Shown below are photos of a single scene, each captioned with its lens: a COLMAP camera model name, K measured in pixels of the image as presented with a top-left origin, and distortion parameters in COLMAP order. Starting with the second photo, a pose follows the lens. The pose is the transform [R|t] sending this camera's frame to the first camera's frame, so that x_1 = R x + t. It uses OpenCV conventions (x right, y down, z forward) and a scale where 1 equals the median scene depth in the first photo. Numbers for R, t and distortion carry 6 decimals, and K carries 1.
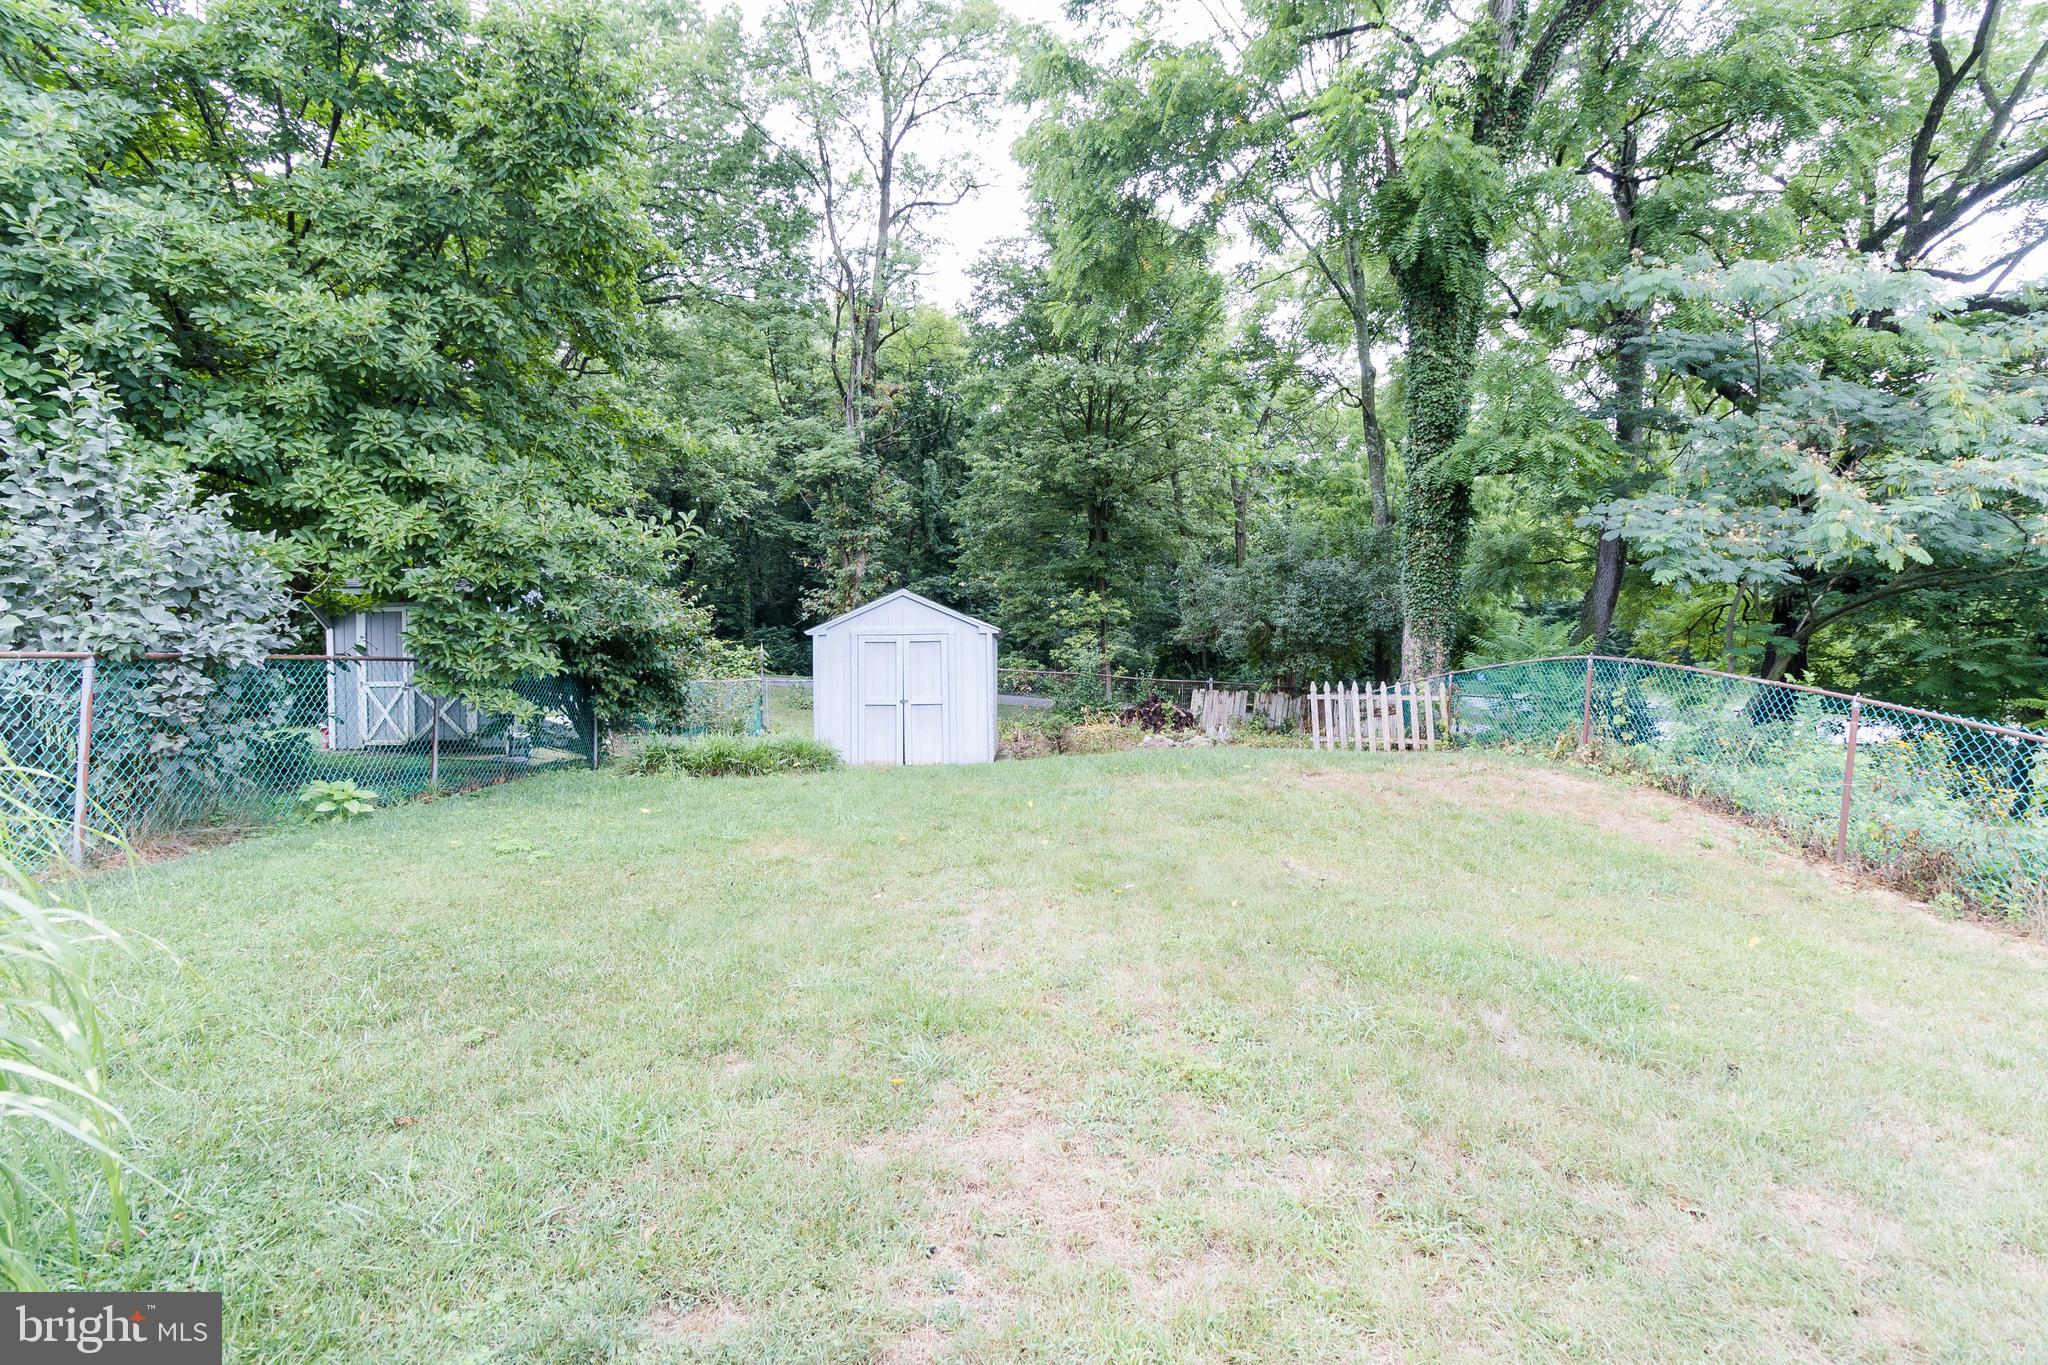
lens RADIAL K [[935.3, 0, 1037.2], [0, 935.3, 656.7], [0, 0, 1]] dist [0.004232, -0.000165]
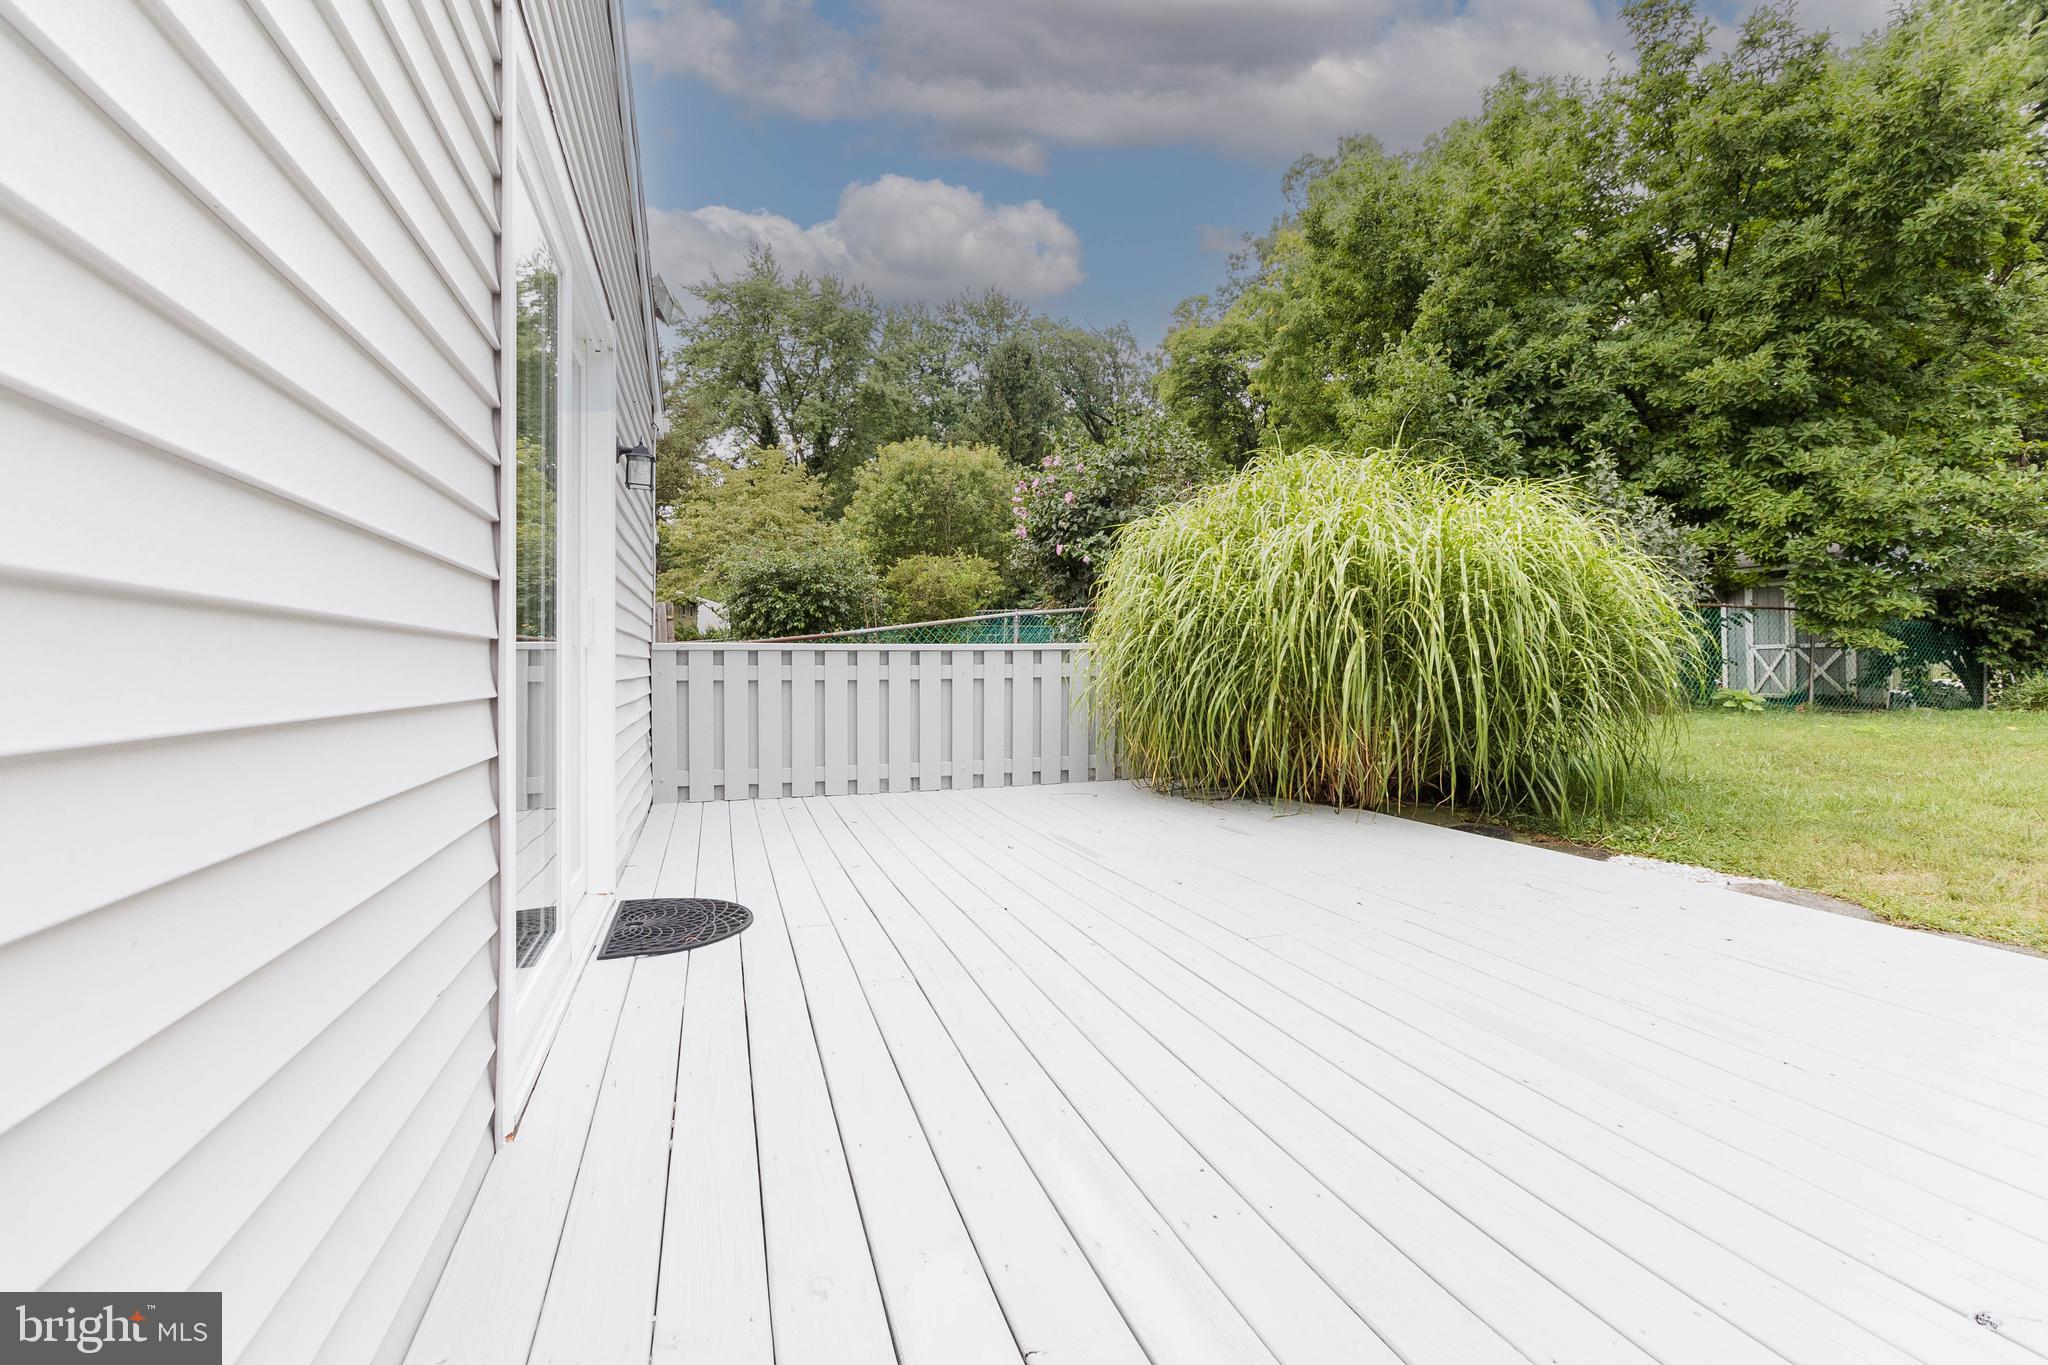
lens RADIAL K [[935.3, 0, 1037.2], [0, 935.3, 656.7], [0, 0, 1]] dist [0.004232, -0.000165]
pose [[0.296930, -0.001952, -0.954897, 0.303523], [0.000448, 0.999998, -0.001905, 0.077479], [0.954899, 0.000138, 0.296930, -0.443934]]
